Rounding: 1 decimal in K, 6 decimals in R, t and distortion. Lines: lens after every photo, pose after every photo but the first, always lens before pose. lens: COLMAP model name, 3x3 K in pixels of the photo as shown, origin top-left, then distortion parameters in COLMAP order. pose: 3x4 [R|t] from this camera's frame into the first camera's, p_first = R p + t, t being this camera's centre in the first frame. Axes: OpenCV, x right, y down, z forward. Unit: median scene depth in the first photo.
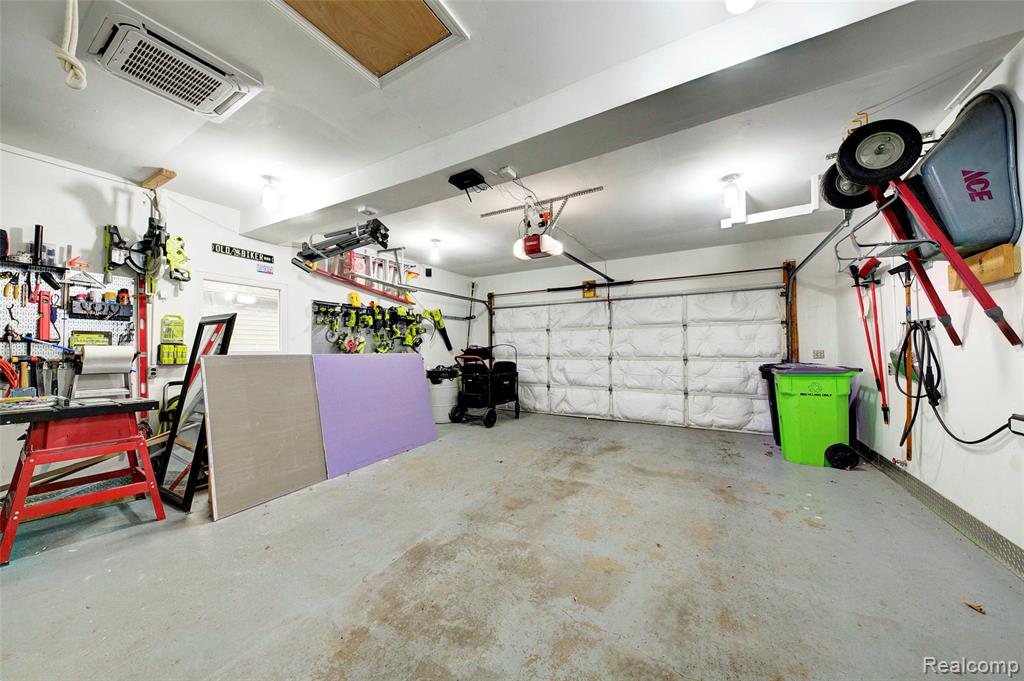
lens RADIAL K [[353.3, 0, 514.2], [0, 353.3, 341.6], [0, 0, 1]] dist [0.012841, -0.008206]
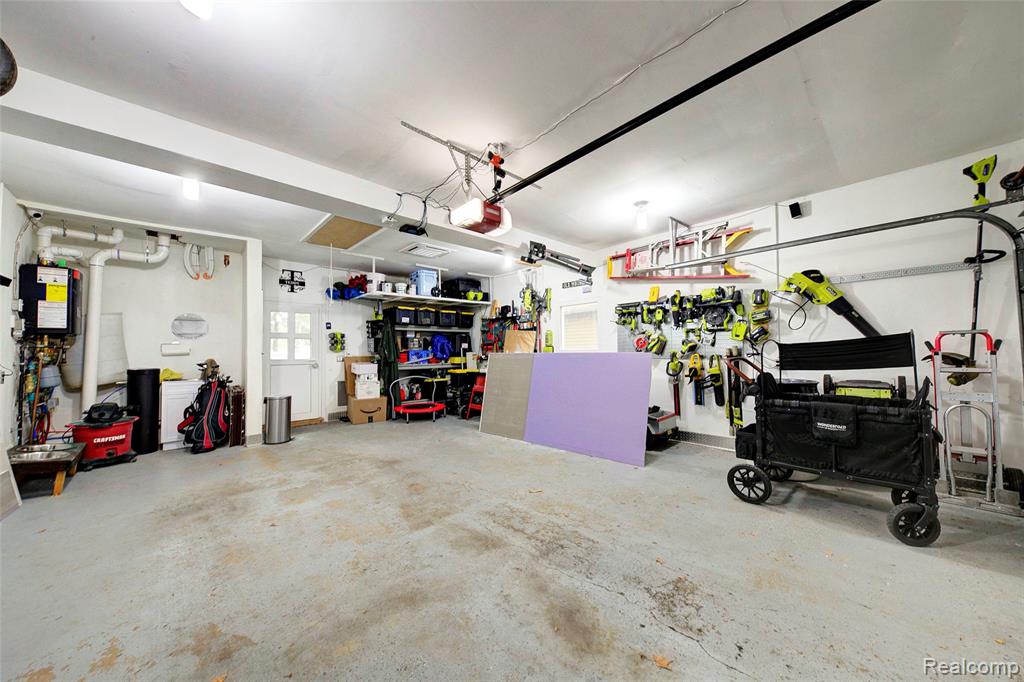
lens RADIAL K [[353.3, 0, 514.2], [0, 353.3, 342.1], [0, 0, 1]] dist [0.012841, -0.008206]
pose [[-0.295766, -0.014747, -0.955147, 0.927075], [0.039763, 0.998824, -0.027734, 0.032294], [0.954433, -0.046182, -0.294832, 1.524523]]
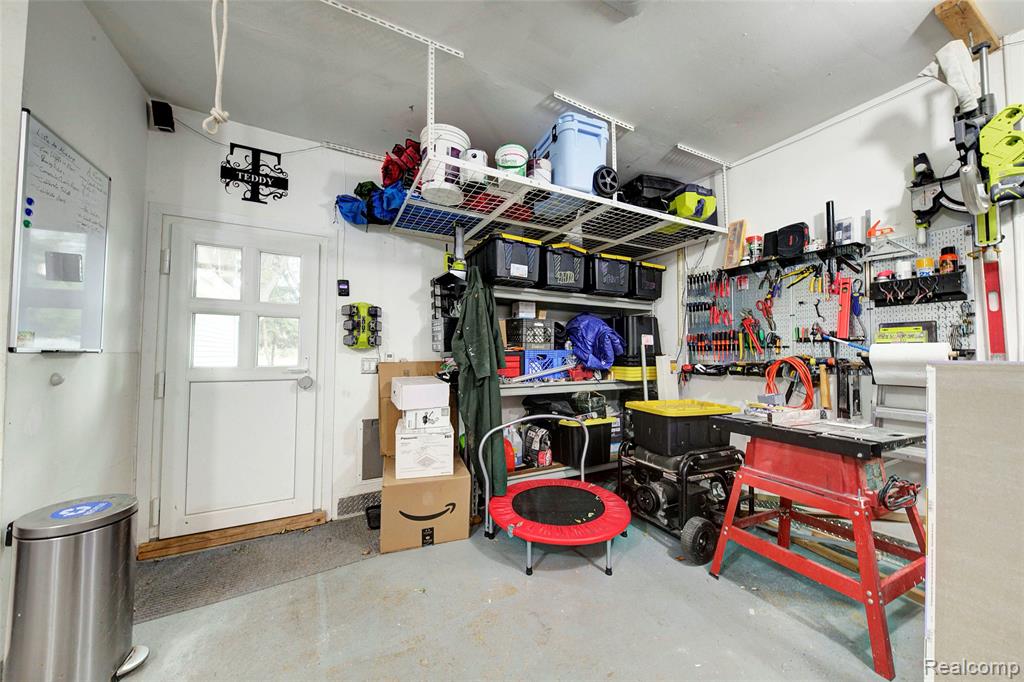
lens RADIAL K [[353.3, 0, 514.2], [0, 353.3, 342.1], [0, 0, 1]] dist [0.012841, -0.008206]
pose [[-0.527232, -0.024135, -0.849378, -0.215370], [0.024905, 0.998728, -0.043838, 0.018473], [0.849356, -0.044266, -0.525961, 0.689914]]
